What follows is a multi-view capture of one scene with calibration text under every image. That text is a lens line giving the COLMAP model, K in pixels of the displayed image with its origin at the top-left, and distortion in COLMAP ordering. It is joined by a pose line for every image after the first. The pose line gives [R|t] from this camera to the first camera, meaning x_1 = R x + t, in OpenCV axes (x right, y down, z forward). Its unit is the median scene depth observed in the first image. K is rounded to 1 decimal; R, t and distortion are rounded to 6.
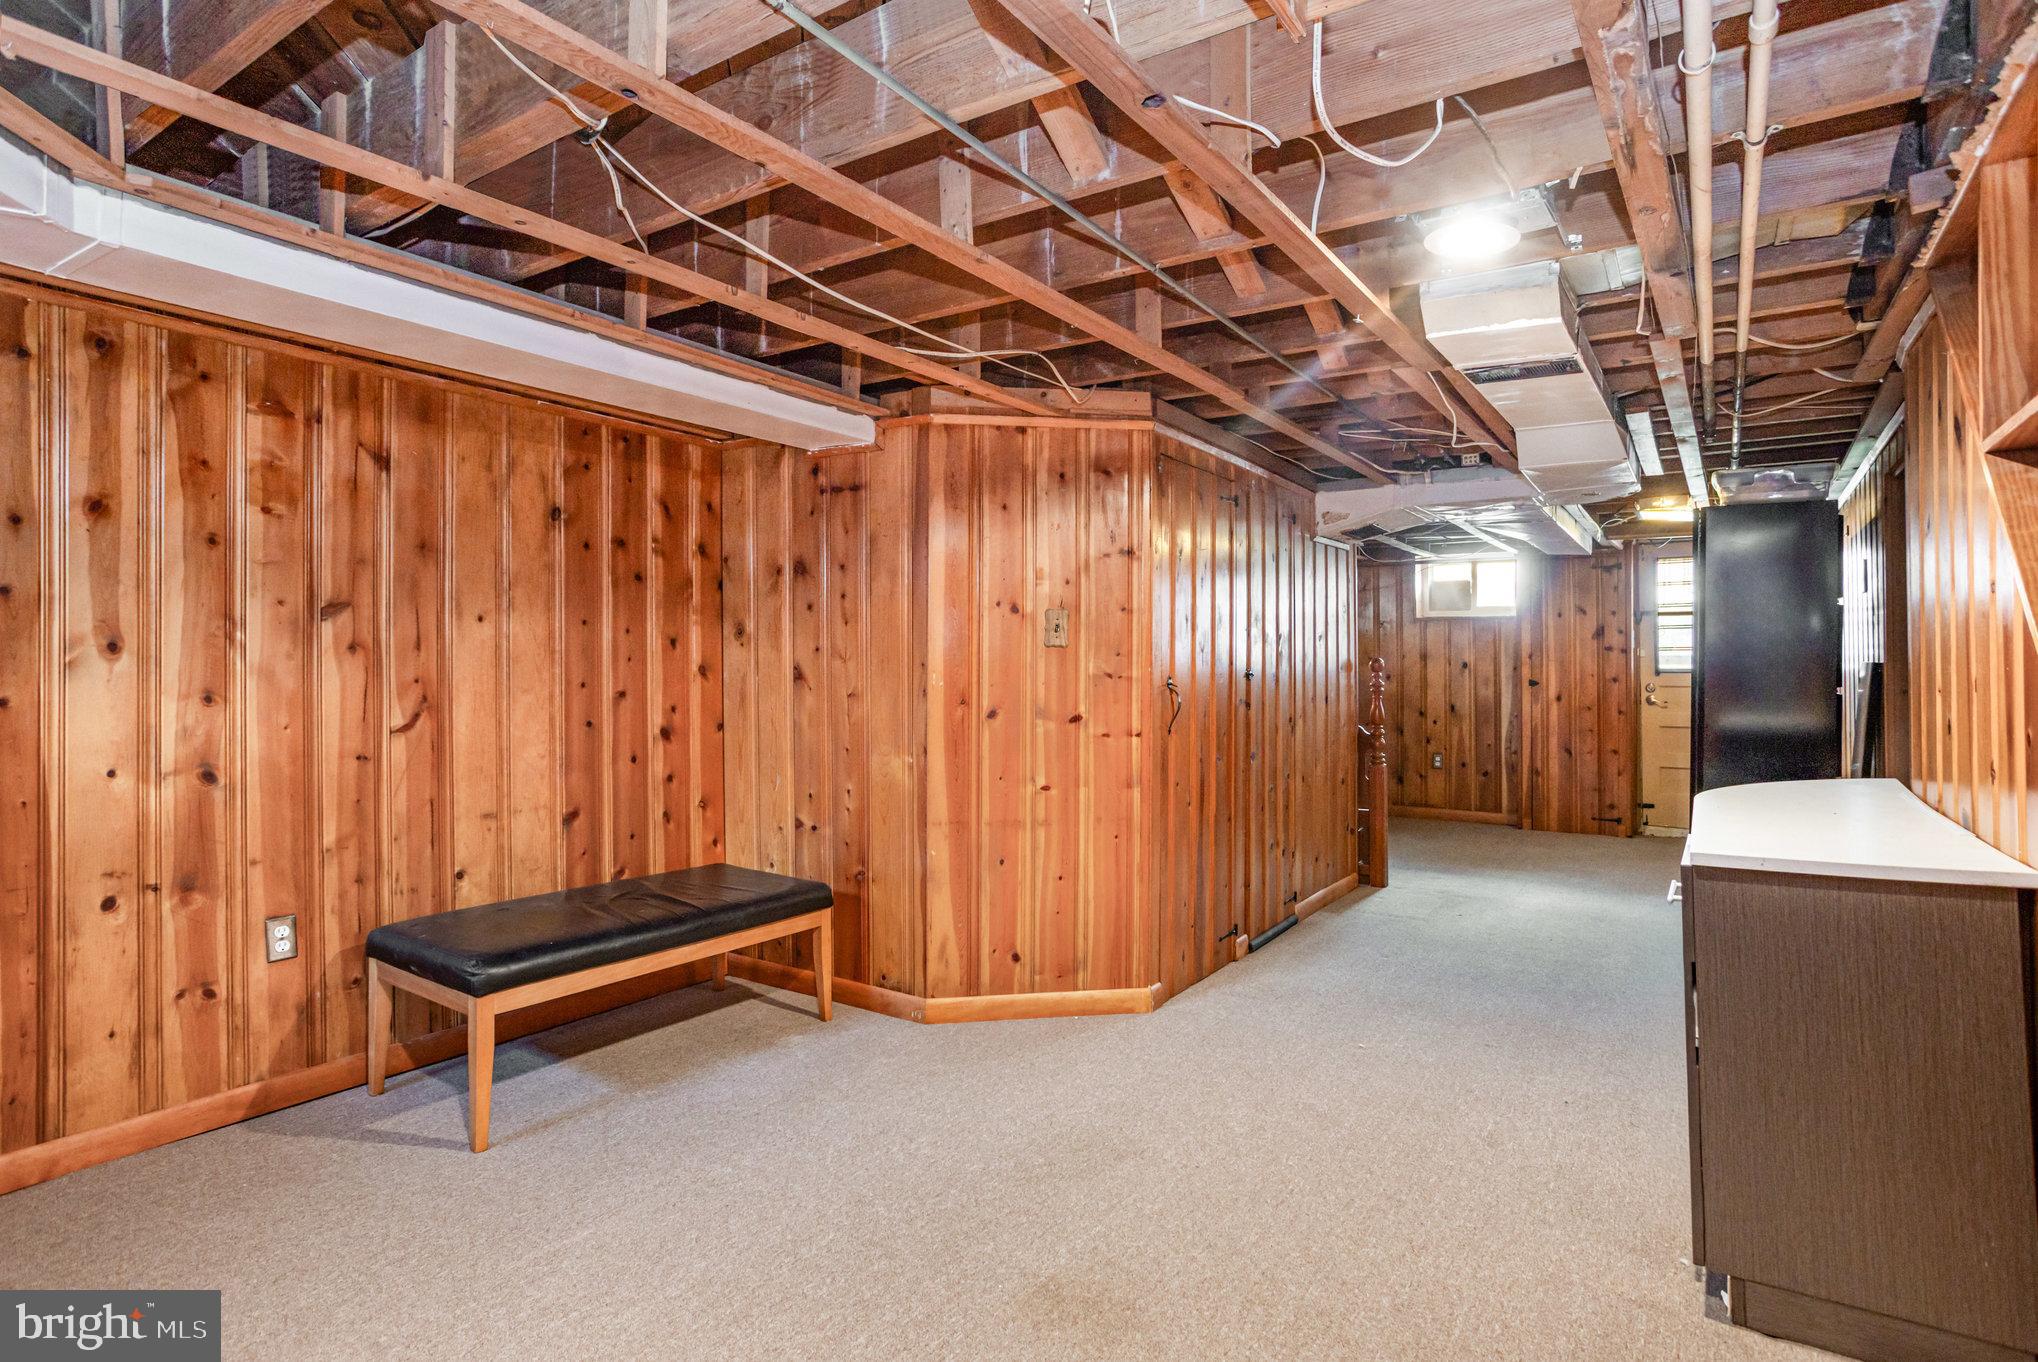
lens RADIAL K [[1066.3, 0, 1017.1], [0, 1066.3, 669.5], [0, 0, 1]] dist [-0.016519, 0.010748]
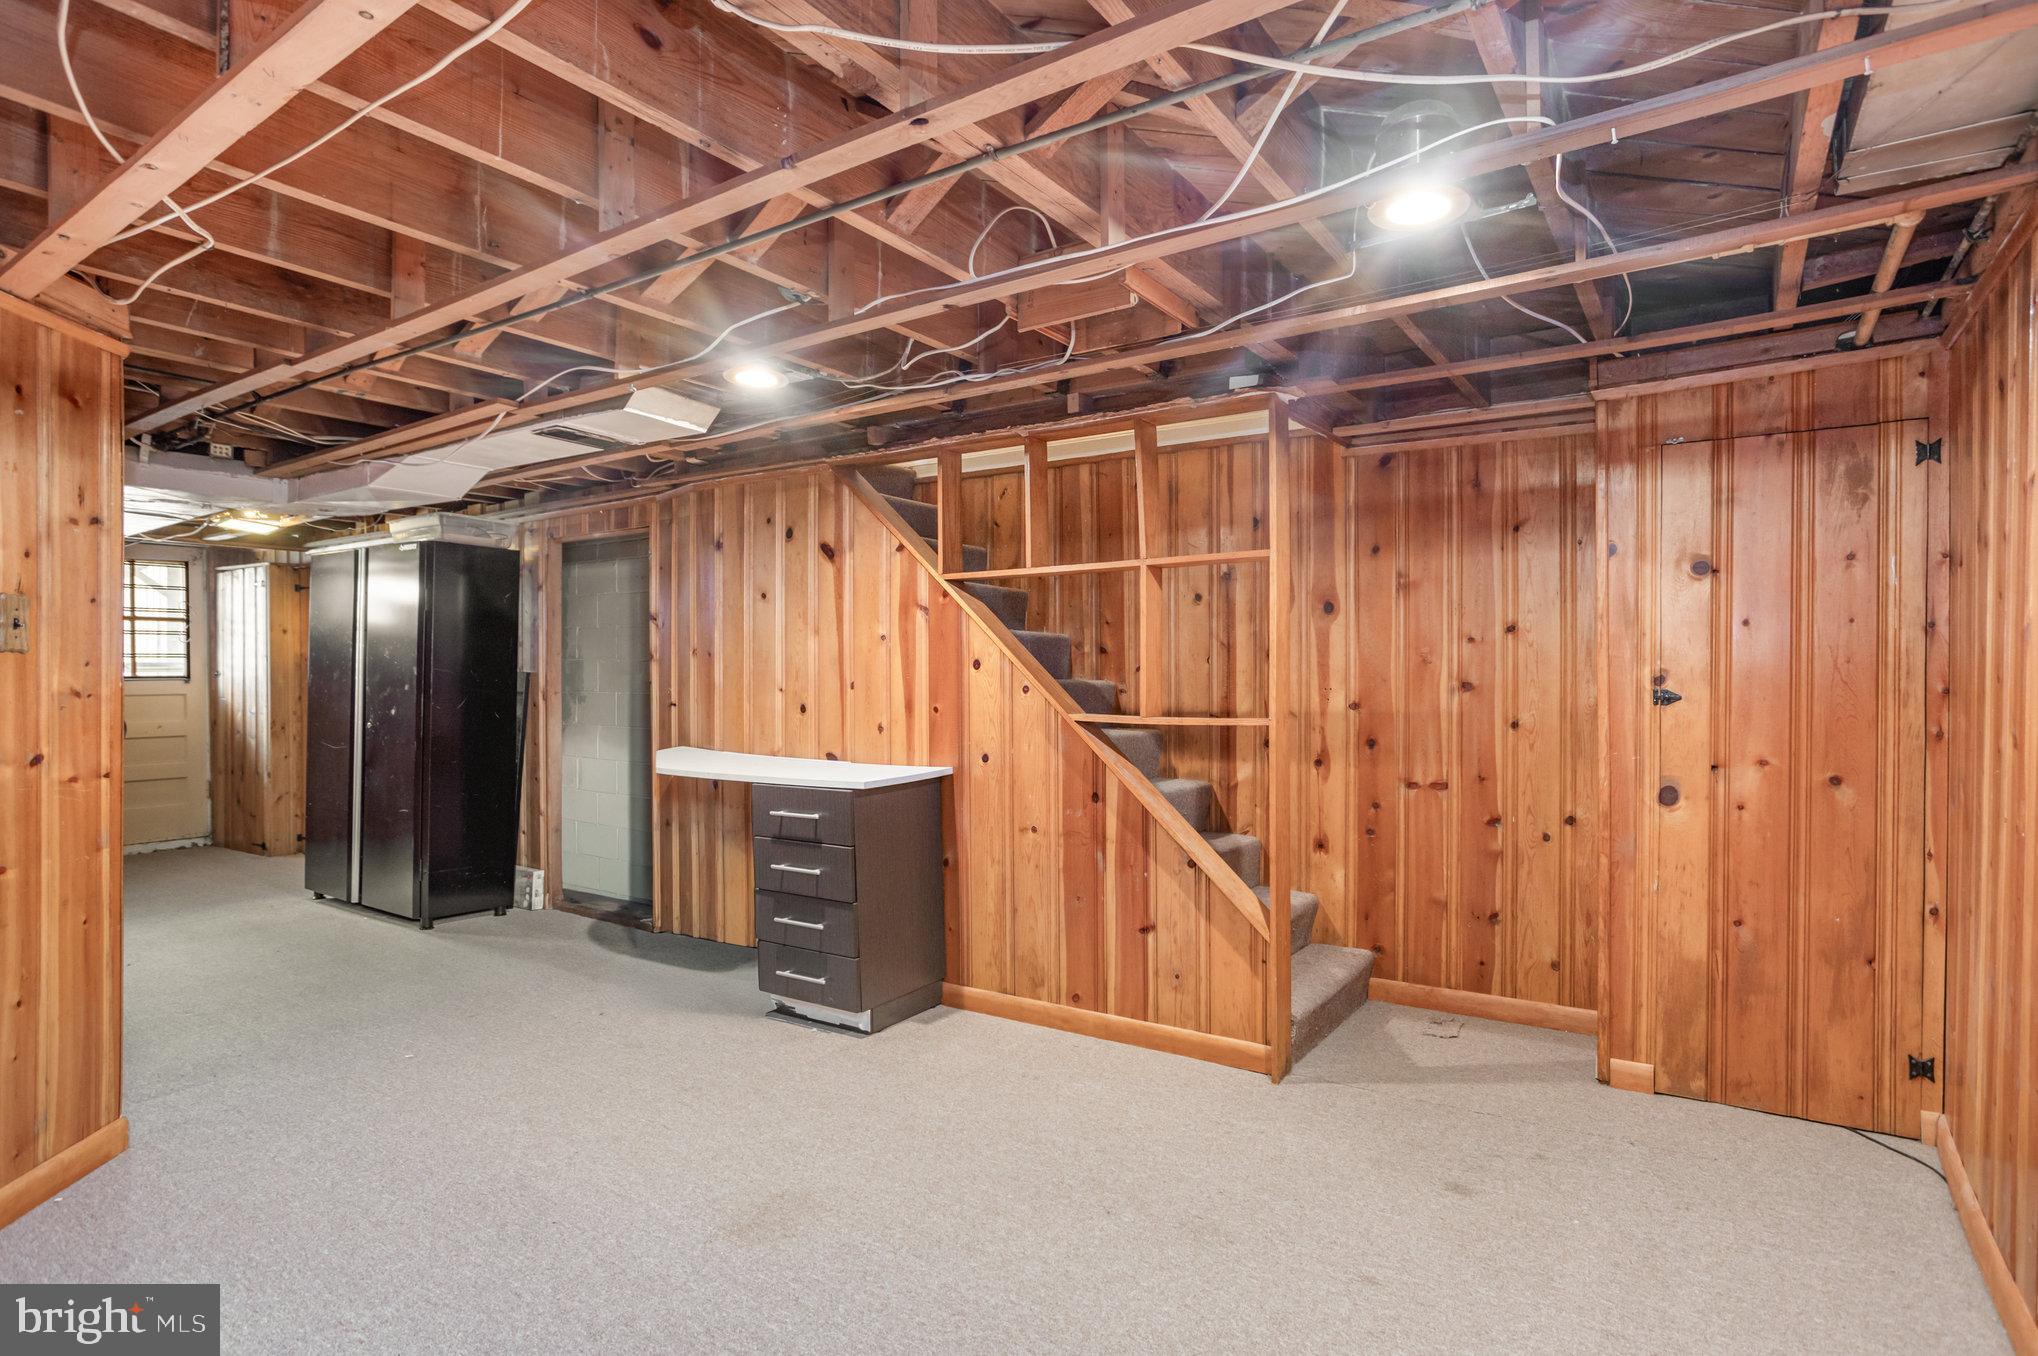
lens RADIAL K [[1066.3, 0, 1014.9], [0, 1066.3, 680.9], [0, 0, 1]] dist [-0.016519, 0.010748]
pose [[-0.002103, -0.007579, 0.999969, -0.609235], [-0.002134, 0.999969, 0.007575, -0.009354], [-0.999996, -0.002118, -0.002119, 0.387232]]
